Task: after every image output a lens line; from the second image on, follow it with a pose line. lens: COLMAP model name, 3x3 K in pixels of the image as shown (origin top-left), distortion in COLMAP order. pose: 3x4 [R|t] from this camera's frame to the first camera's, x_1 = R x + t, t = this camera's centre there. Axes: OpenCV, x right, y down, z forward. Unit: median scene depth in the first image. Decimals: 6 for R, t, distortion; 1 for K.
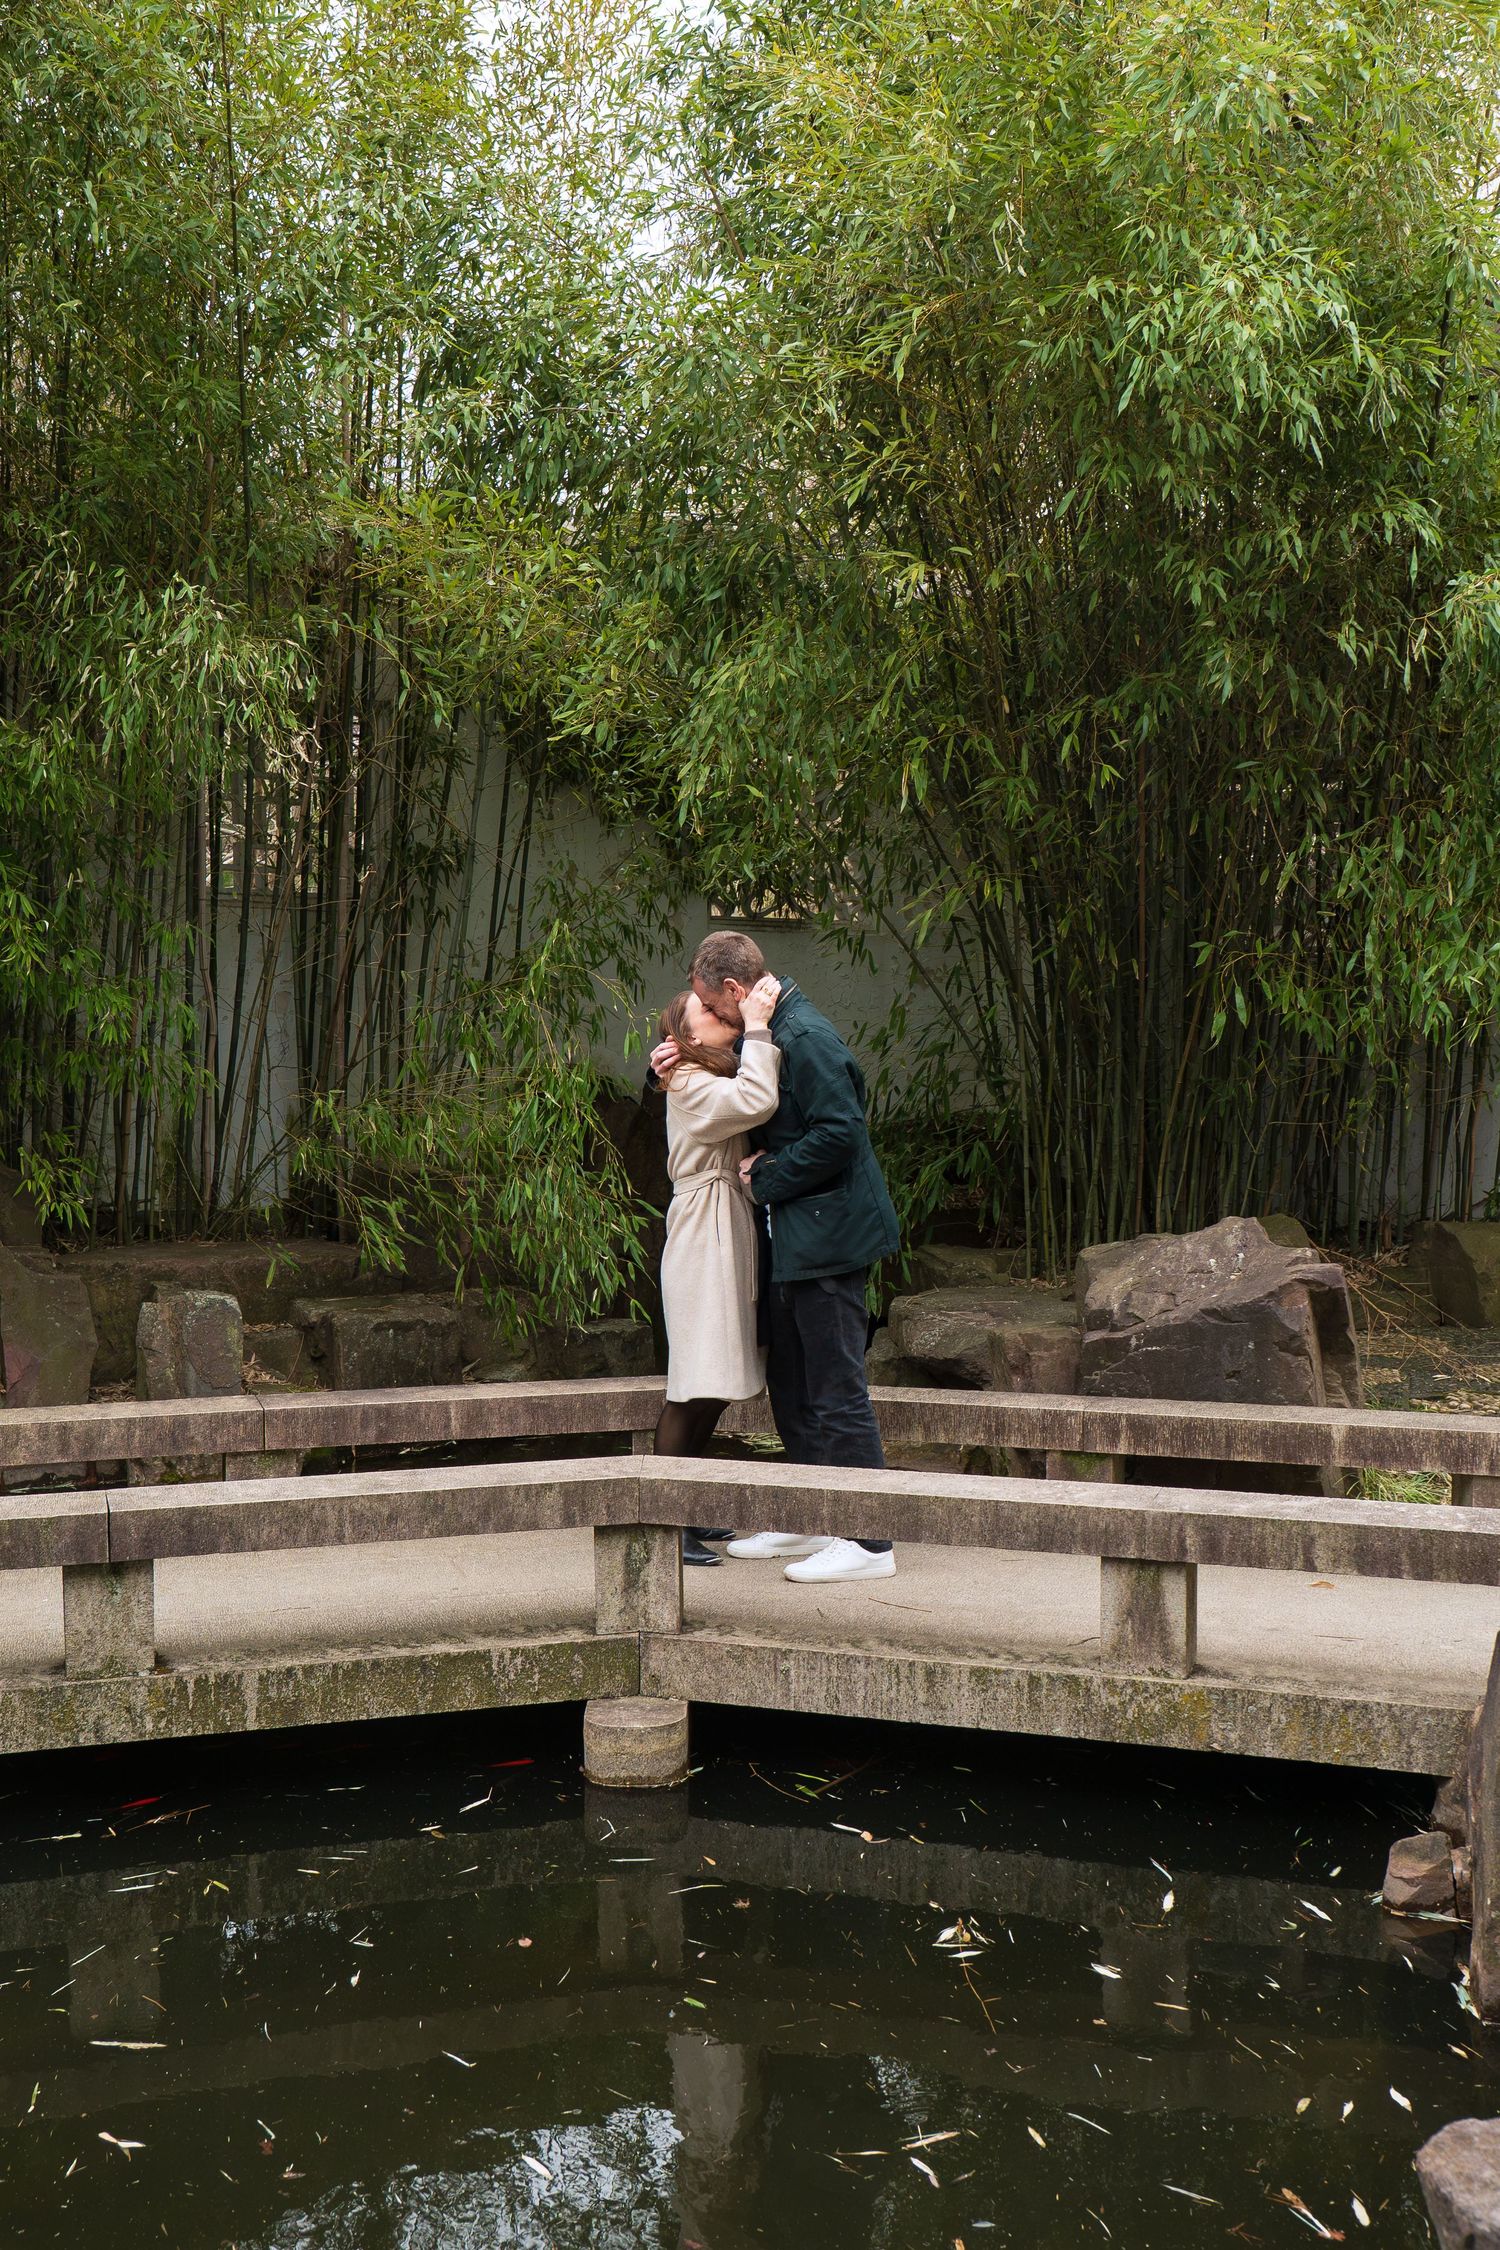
lens RADIAL K [[2424.8, 0, 744.6], [0, 2424.8, 1133.4], [0, 0, 1]] dist [0.060816, 0.185010]
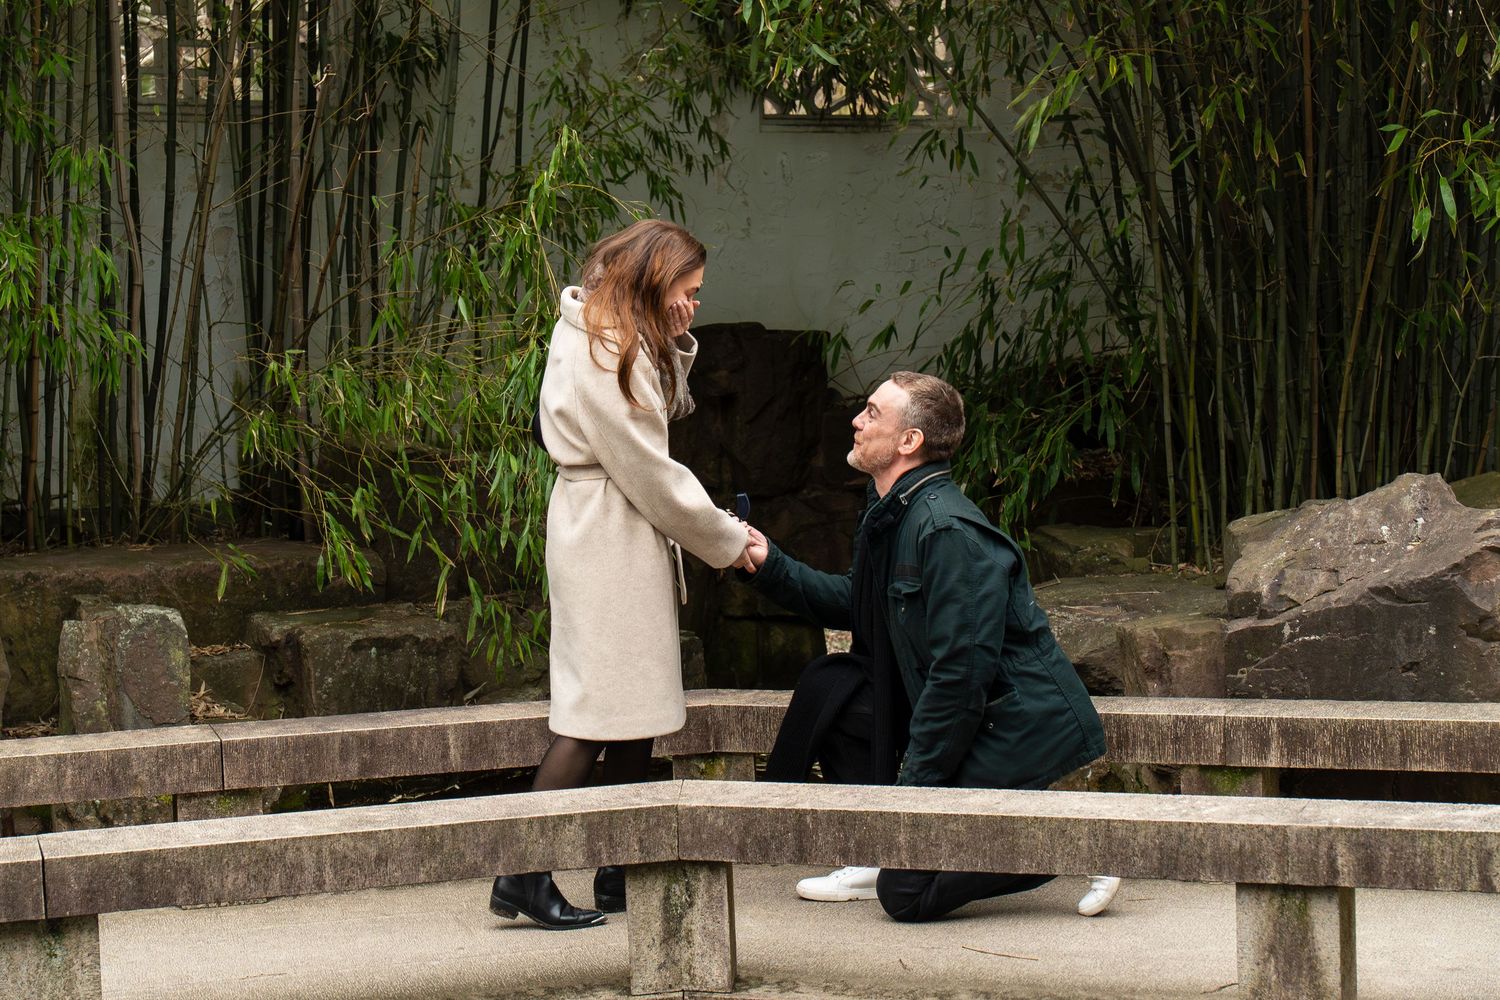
lens RADIAL K [[3479.3, 0, 811.0], [0, 3479.3, 499.9], [0, 0, 1]] dist [0.131605, -0.481521]
pose [[0.999421, -0.028176, -0.019048, 0.024925], [0.028666, 0.999253, 0.025934, 0.007564], [0.018303, -0.026465, 0.999482, -0.164849]]
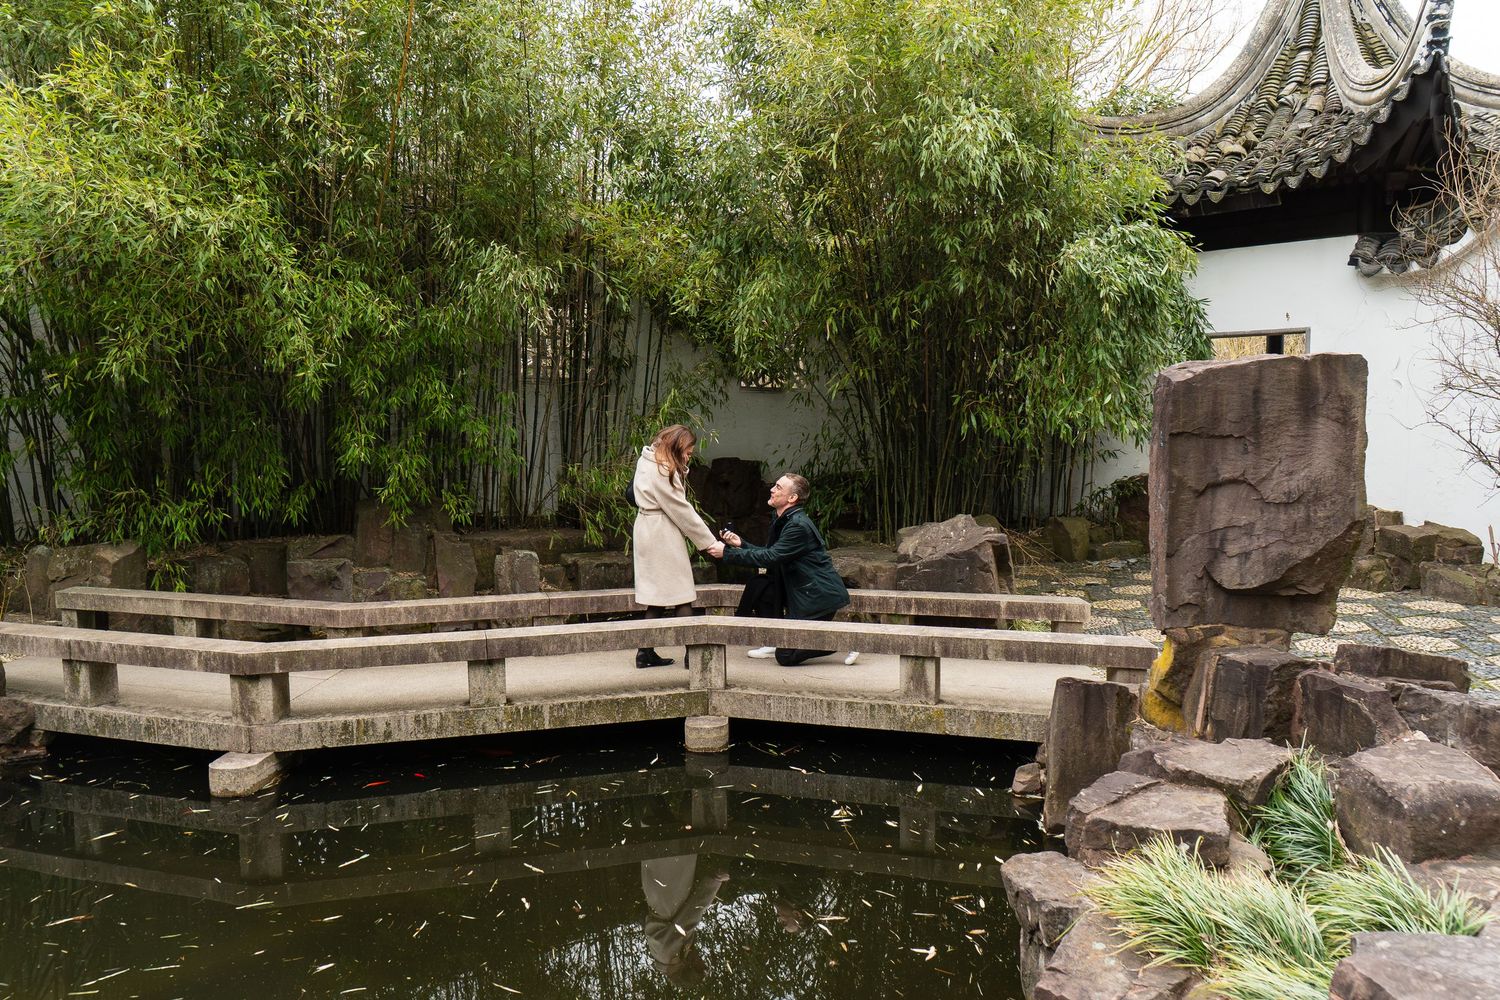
lens RADIAL K [[1156.2, 0, 775.3], [0, 1156.2, 512.5], [0, 0, 1]] dist [0.028629, -0.003901]
pose [[0.999970, -0.007297, 0.002461, 0.019346], [0.007240, 0.999718, 0.022596, 0.006167], [-0.002625, -0.022577, 0.999742, -0.120063]]
